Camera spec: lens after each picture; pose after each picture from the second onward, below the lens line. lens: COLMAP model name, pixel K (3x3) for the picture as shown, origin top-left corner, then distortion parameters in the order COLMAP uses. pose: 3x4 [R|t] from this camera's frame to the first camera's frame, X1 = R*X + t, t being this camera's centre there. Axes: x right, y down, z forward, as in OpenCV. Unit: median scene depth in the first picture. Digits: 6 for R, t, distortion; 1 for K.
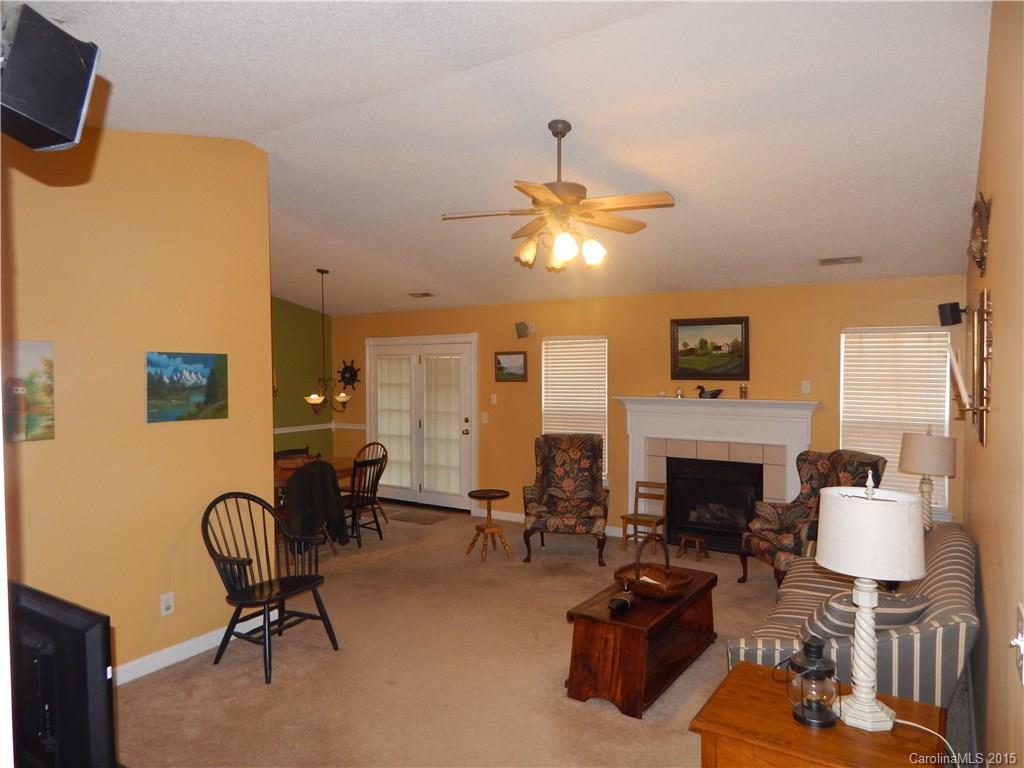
lens RADIAL K [[668.2, 0, 513.0], [0, 668.2, 372.8], [0, 0, 1]] dist [-0.019751, 0.004689]
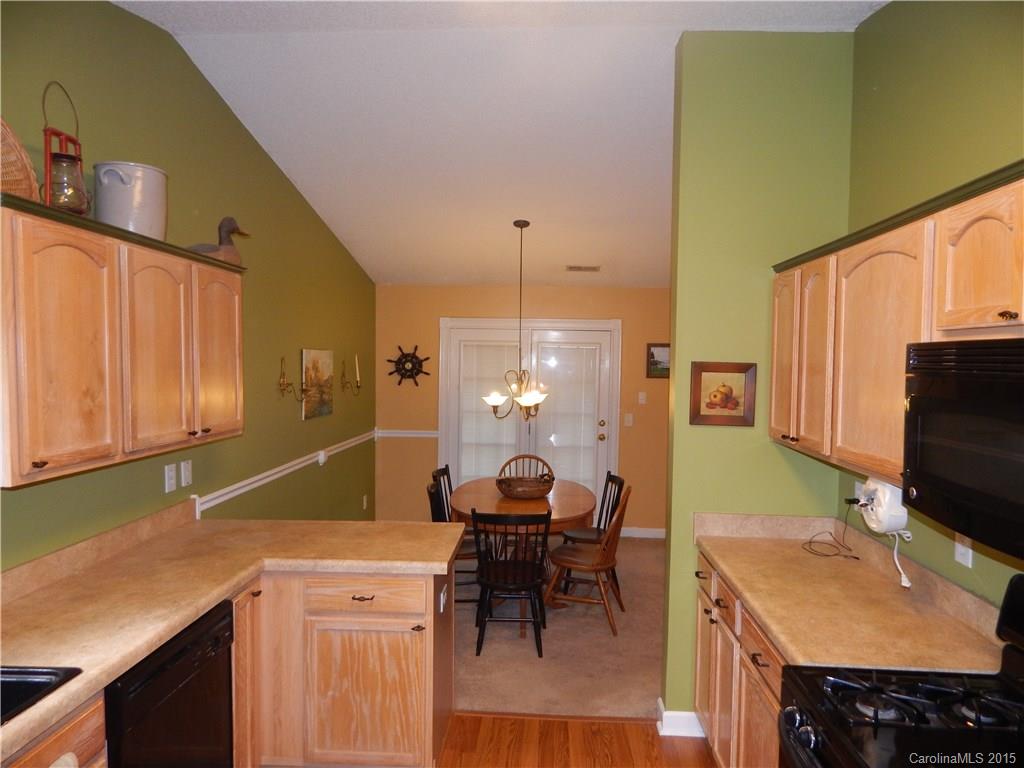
lens RADIAL K [[668.2, 0, 512.1], [0, 668.2, 382.3], [0, 0, 1]] dist [-0.019751, 0.004689]
pose [[0.874096, 0.010402, 0.485643, -0.604768], [-0.023545, 0.999503, 0.020969, 0.004673], [-0.485183, -0.029764, 0.873906, 0.342000]]
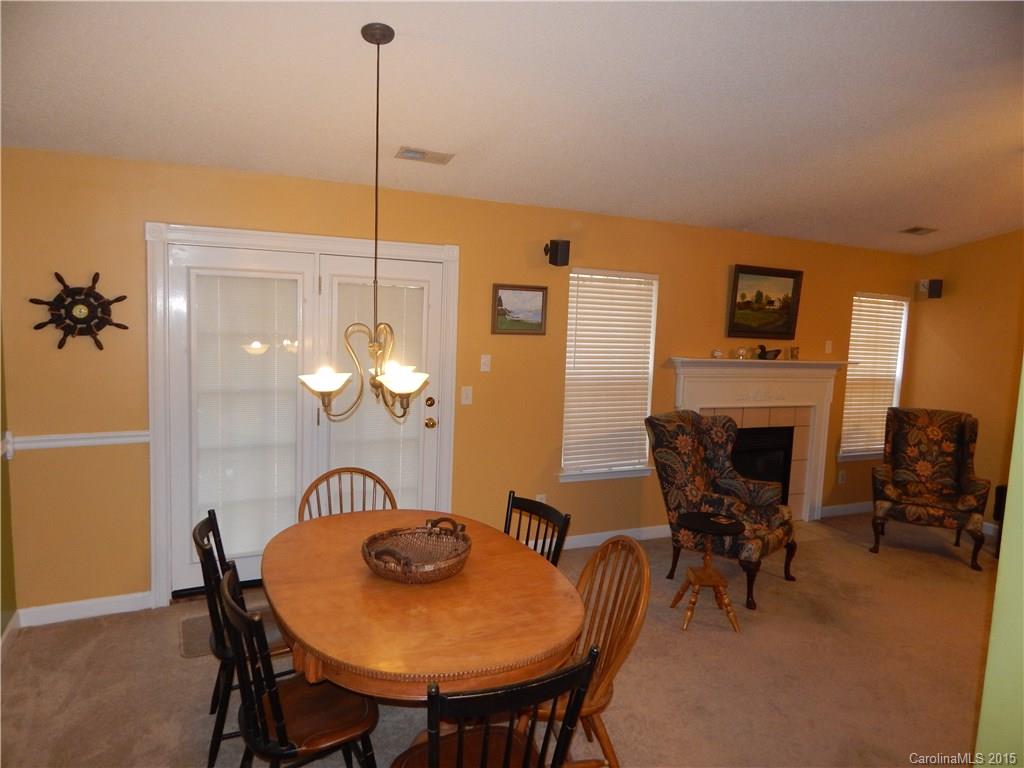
lens RADIAL K [[668.2, 0, 522.1], [0, 668.2, 382.2], [0, 0, 1]] dist [-0.019751, 0.004689]
pose [[0.516561, -0.053484, 0.854579, -0.531761], [-0.033483, 0.996022, 0.082575, 0.005499], [-0.855596, -0.071269, 0.512715, 0.683773]]
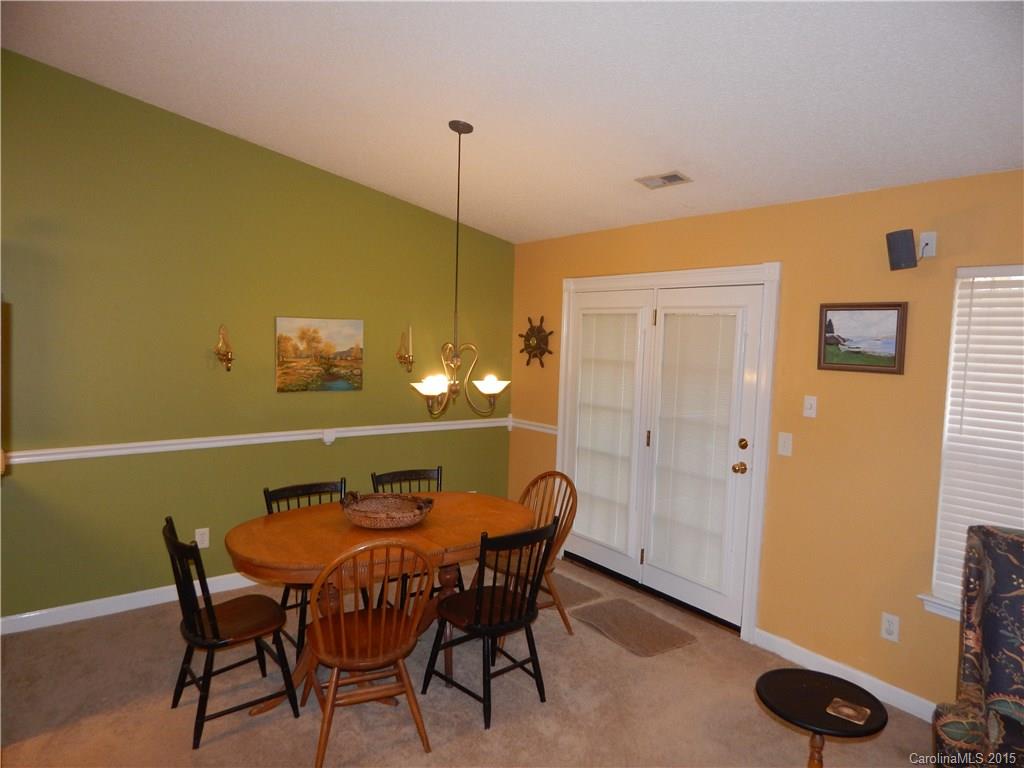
lens RADIAL K [[668.2, 0, 511.2], [0, 668.2, 378.6], [0, 0, 1]] dist [-0.019751, 0.004689]
pose [[0.931322, 0.063447, -0.358628, -0.058613], [-0.043137, 0.996994, 0.064361, -0.001061], [0.361634, -0.044471, 0.931259, 0.514037]]
